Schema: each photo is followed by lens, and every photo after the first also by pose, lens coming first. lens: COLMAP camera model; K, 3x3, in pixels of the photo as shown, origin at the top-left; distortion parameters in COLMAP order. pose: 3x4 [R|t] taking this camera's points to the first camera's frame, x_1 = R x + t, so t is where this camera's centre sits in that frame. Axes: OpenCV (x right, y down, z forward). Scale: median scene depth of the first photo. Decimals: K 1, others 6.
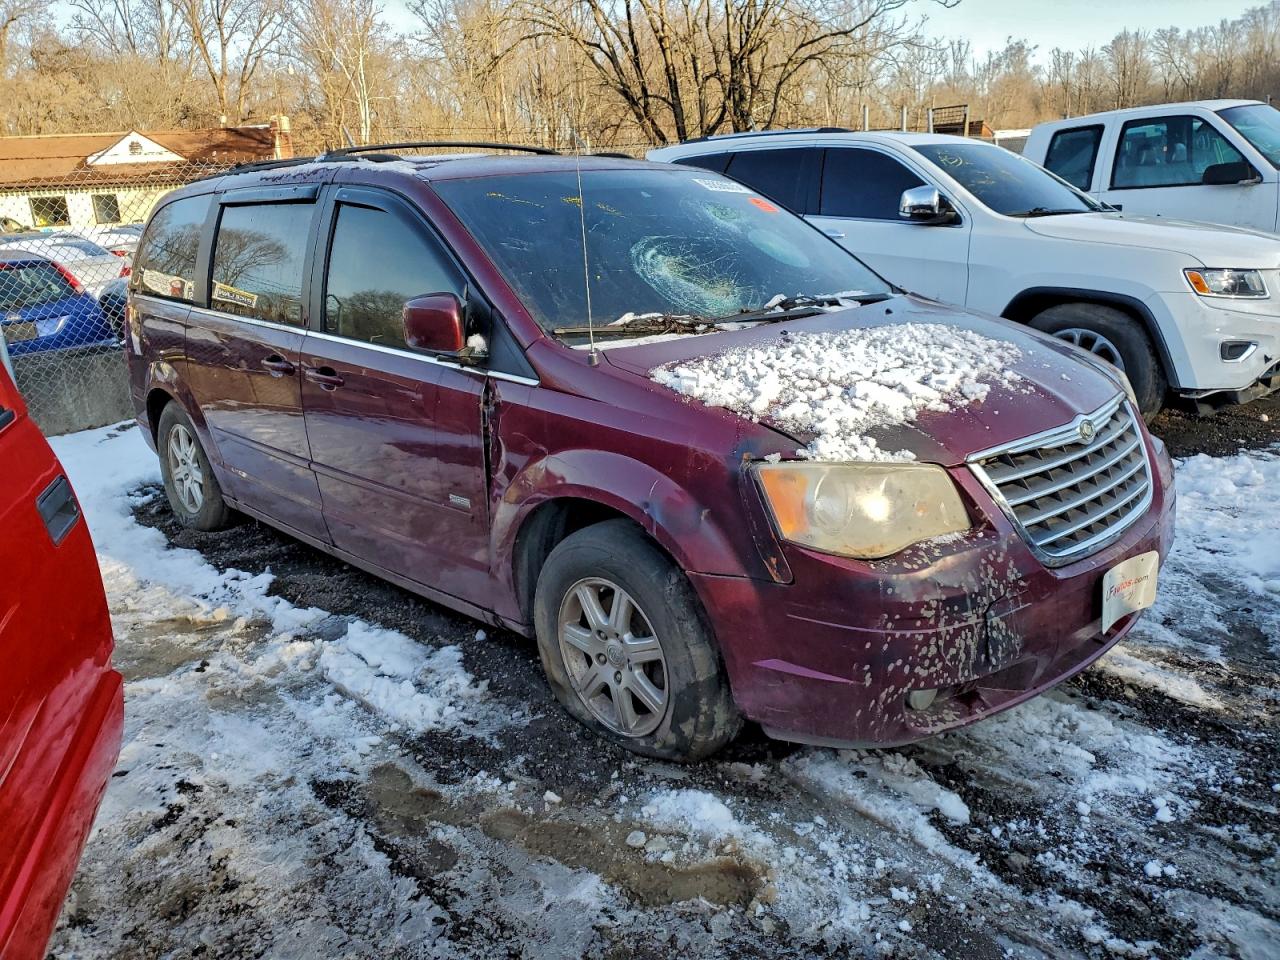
lens RADIAL K [[1052.2, 0, 640.0], [0, 1052.2, 480.0], [0, 0, 1]] dist [0.001237, 0.067690]
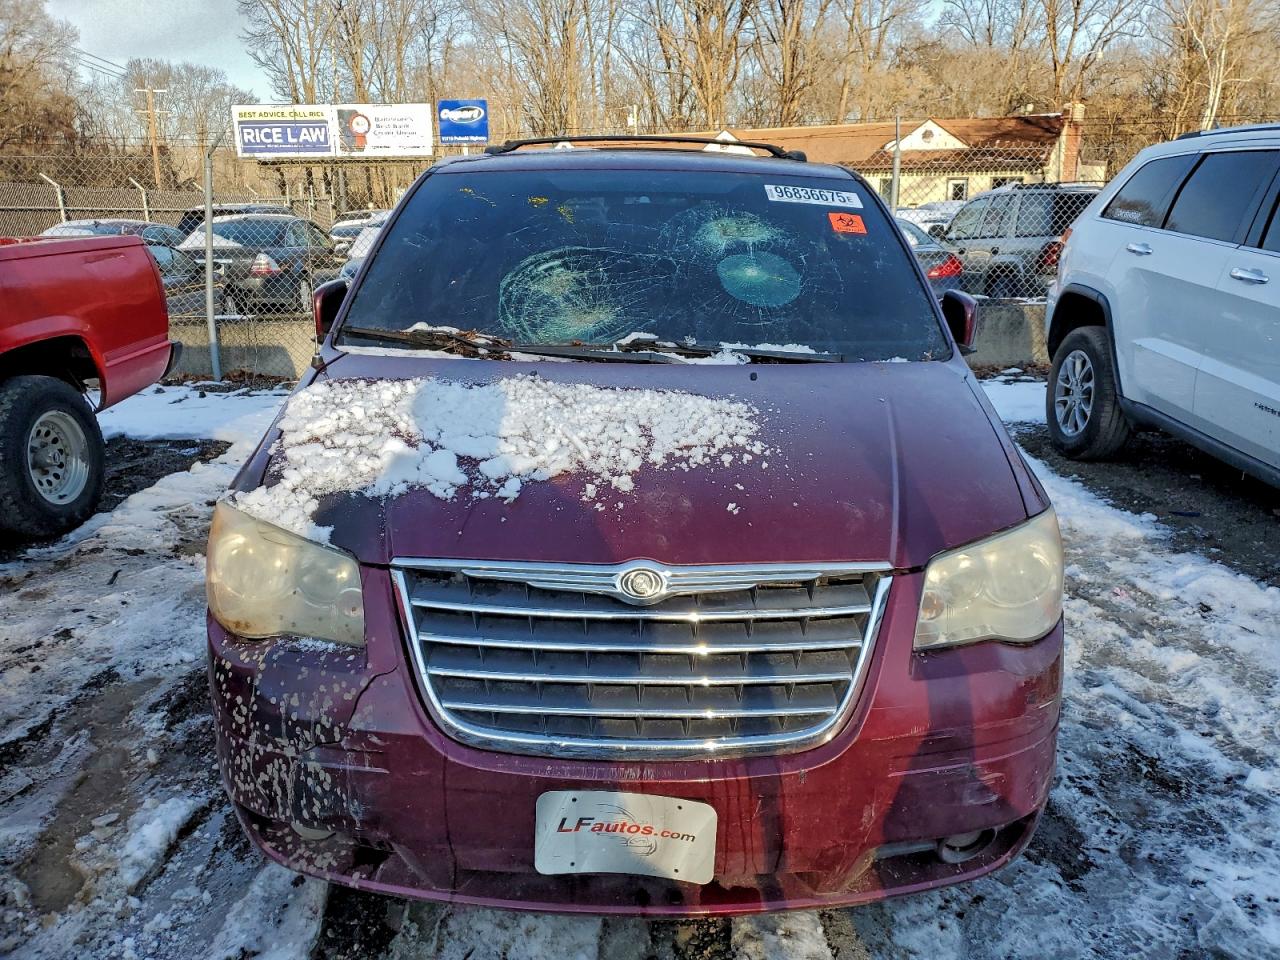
lens RADIAL K [[1052.2, 0, 640.0], [0, 1052.2, 480.0], [0, 0, 1]] dist [0.001237, 0.067690]
pose [[0.703131, 0.243561, -0.668046, 0.108445], [-0.236322, 0.966146, 0.103510, -0.023108], [0.670641, 0.085093, 0.736885, 0.063461]]
